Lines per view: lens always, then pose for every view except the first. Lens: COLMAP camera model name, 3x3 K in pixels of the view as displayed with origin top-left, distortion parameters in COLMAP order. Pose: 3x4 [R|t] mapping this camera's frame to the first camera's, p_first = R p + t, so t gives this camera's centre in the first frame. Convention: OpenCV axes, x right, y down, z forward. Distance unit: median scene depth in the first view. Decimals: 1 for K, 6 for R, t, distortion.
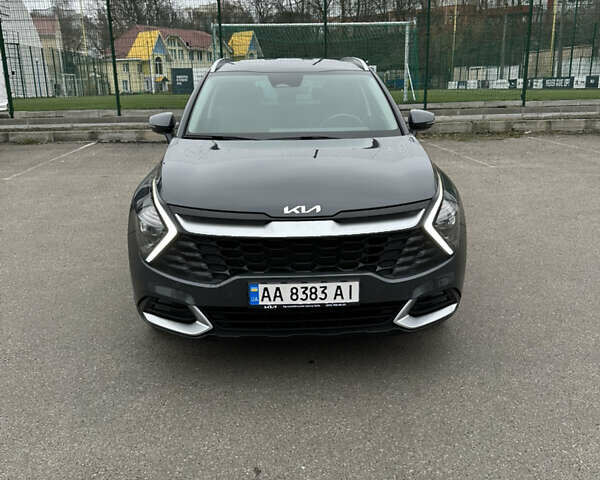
lens RADIAL K [[568.9, 0, 304.4], [0, 568.9, 236.1], [0, 0, 1]] dist [0.122101, -0.190431]
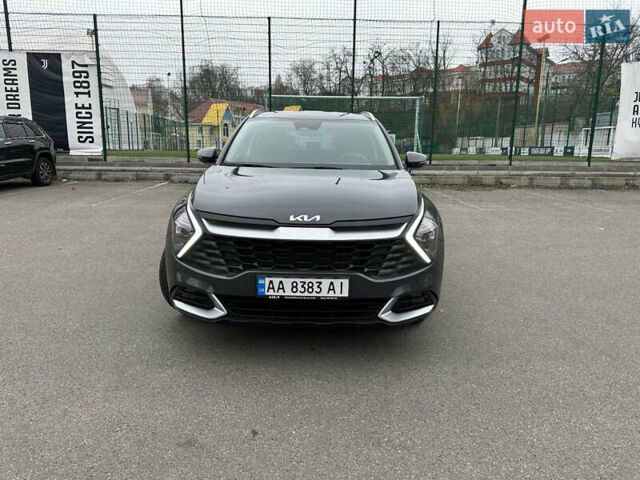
lens RADIAL K [[457.4, 0, 316.8], [0, 457.4, 237.9], [0, 0, 1]] dist [0.067131, -0.061015]
pose [[0.998349, 0.039502, -0.041705, 0.062081], [-0.042130, 0.997051, -0.064144, 0.054806], [0.039048, 0.065795, 0.997069, 0.029255]]
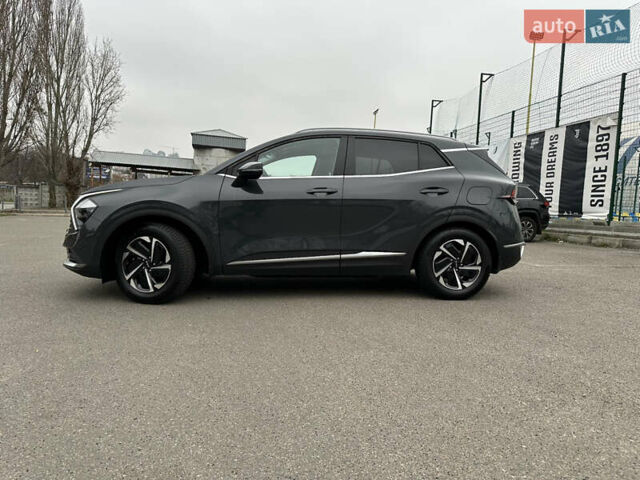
lens RADIAL K [[459.0, 0, 319.5], [0, 459.0, 239.2], [0, 0, 1]] dist [0.053450, -0.062841]
pose [[0.105723, 0.089175, -0.990389, 1.707329], [-0.304264, 0.951103, 0.053158, -0.232643], [0.946703, 0.295719, 0.127686, 1.559084]]
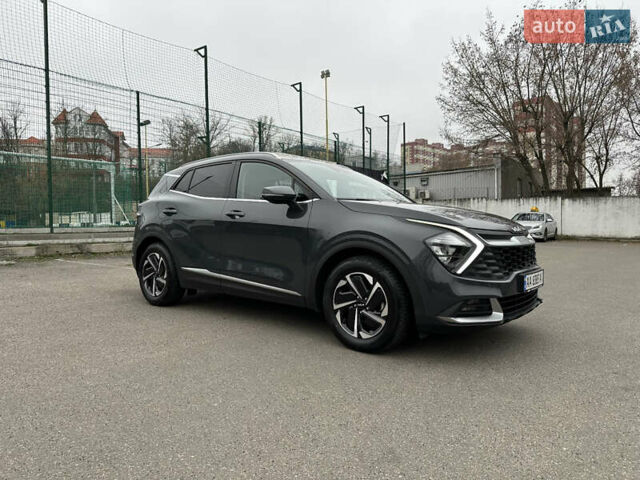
lens RADIAL K [[469.0, 0, 315.3], [0, 469.0, 241.9], [0, 0, 1]] dist [0.007563, 0.001634]
pose [[0.667536, -0.016901, 0.744386, -1.296403], [0.192758, 0.969583, -0.150843, 0.074018], [-0.719194, 0.244179, 0.650489, 0.536260]]
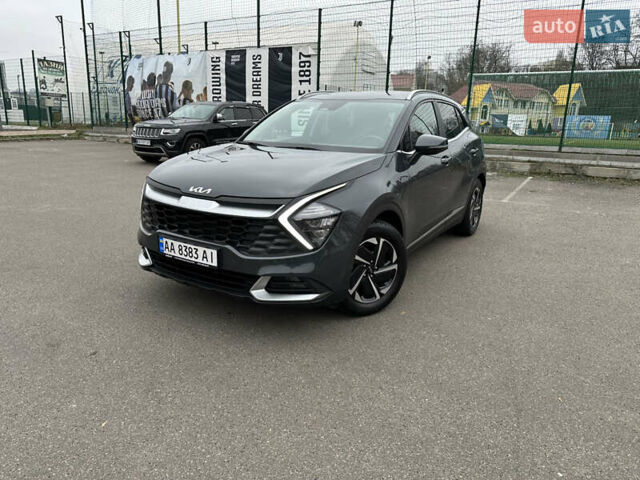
lens RADIAL K [[459.0, 0, 319.5], [0, 459.0, 239.2], [0, 0, 1]] dist [0.053450, -0.062841]
pose [[0.822960, 0.180330, -0.538719, 0.798070], [-0.191433, 0.980849, 0.035890, -0.024888], [0.534875, 0.073592, 0.841721, 0.238312]]
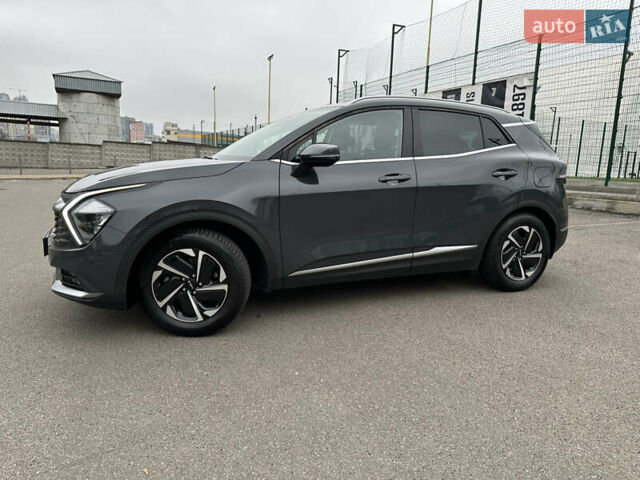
lens RADIAL K [[459.0, 0, 319.5], [0, 459.0, 239.2], [0, 0, 1]] dist [0.053450, -0.062841]
pose [[0.357969, 0.182827, -0.915659, 1.320534], [-0.280172, 0.956488, 0.081449, -0.193848], [0.890708, 0.227386, 0.393617, 1.101817]]
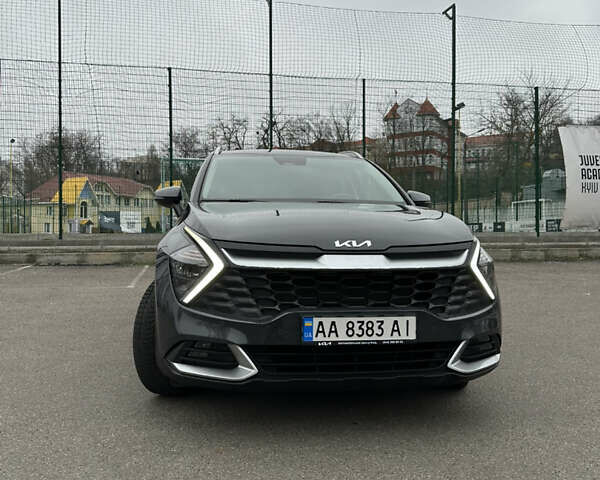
lens RADIAL K [[564.7, 0, 289.0], [0, 564.7, 239.5], [0, 0, 1]] dist [0.167452, -0.290680]
pose [[0.993392, 0.014397, 0.113868, -0.215952], [0.014163, 0.969141, -0.246101, 0.178111], [-0.113897, 0.246087, 0.962532, 0.066393]]
